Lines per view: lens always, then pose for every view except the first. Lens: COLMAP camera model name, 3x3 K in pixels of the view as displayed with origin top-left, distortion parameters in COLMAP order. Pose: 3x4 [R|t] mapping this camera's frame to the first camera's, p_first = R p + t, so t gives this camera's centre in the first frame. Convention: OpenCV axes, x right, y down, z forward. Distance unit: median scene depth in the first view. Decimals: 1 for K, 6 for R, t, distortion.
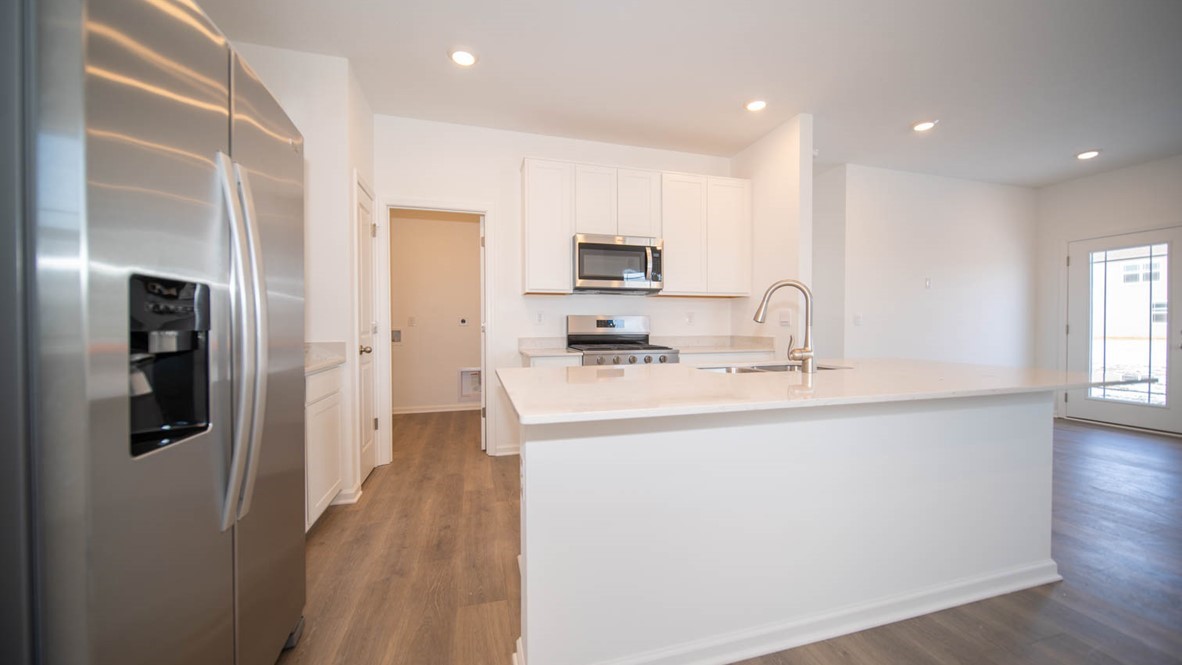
lens RADIAL K [[434.6, 0, 589.9], [0, 434.6, 314.1], [0, 0, 1]] dist [-0.000221, -0.000092]
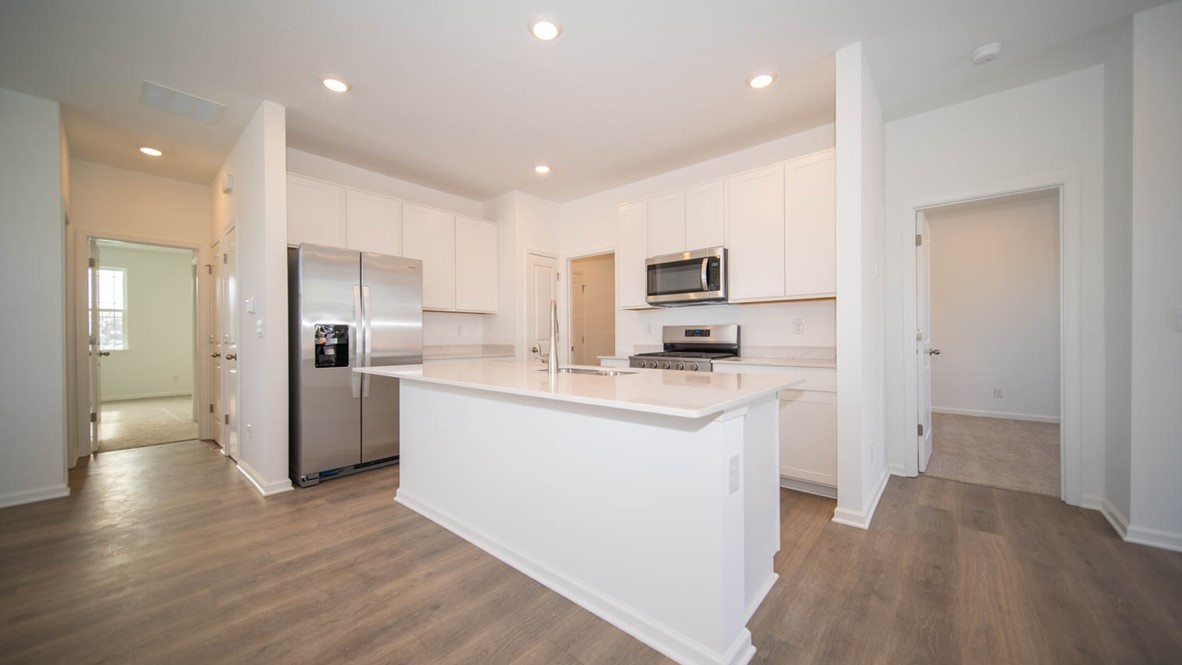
lens RADIAL K [[413.0, 0, 588.1], [0, 413.0, 331.4], [0, 0, 1]] dist [-0.000043, -0.000073]
pose [[0.544007, -0.007997, -0.839043, 0.791886], [0.026680, 0.999614, 0.007771, 0.003091], [0.838656, -0.026614, 0.544010, 0.230783]]
